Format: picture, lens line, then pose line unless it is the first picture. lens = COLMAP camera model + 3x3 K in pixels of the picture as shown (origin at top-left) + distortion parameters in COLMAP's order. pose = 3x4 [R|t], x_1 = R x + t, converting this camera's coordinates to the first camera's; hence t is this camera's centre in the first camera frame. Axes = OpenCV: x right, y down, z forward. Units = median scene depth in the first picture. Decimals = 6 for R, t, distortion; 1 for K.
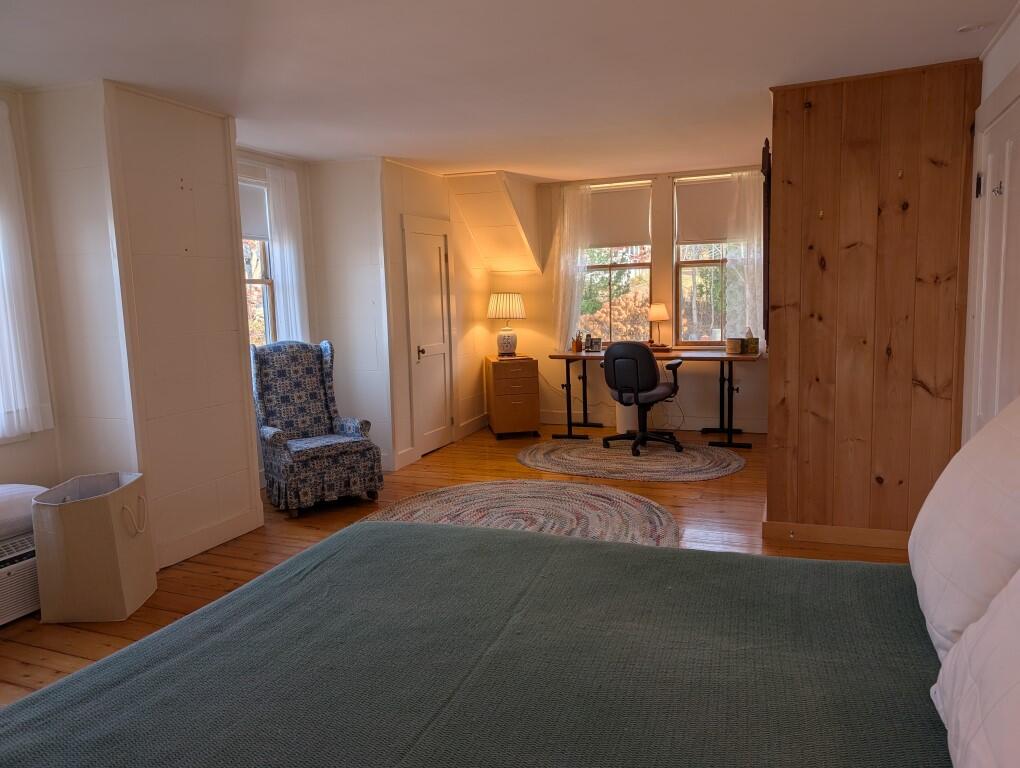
lens RADIAL K [[732.2, 0, 512.3], [0, 732.2, 377.4], [0, 0, 1]] dist [0.047679, -0.057311]
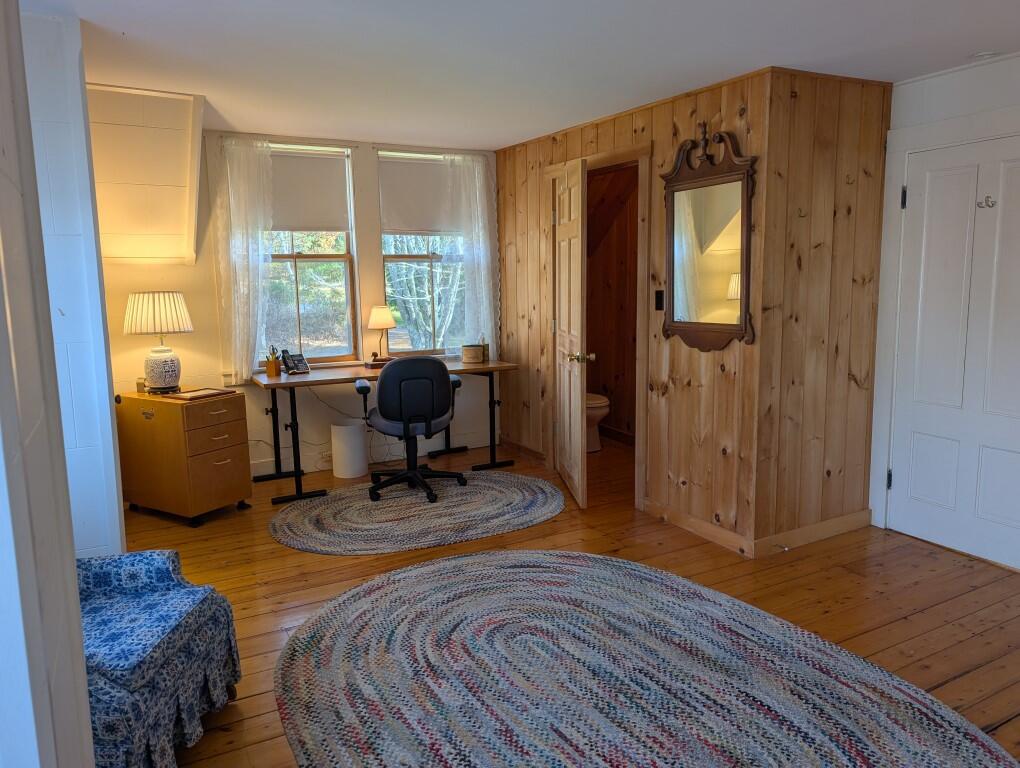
lens RADIAL K [[732.2, 0, 512.3], [0, 732.2, 377.4], [0, 0, 1]] dist [0.047679, -0.057311]
pose [[0.633024, -0.089276, 0.768967, -0.445009], [0.089124, 0.995128, 0.042165, -0.061415], [-0.768984, 0.041842, 0.637897, 0.526250]]
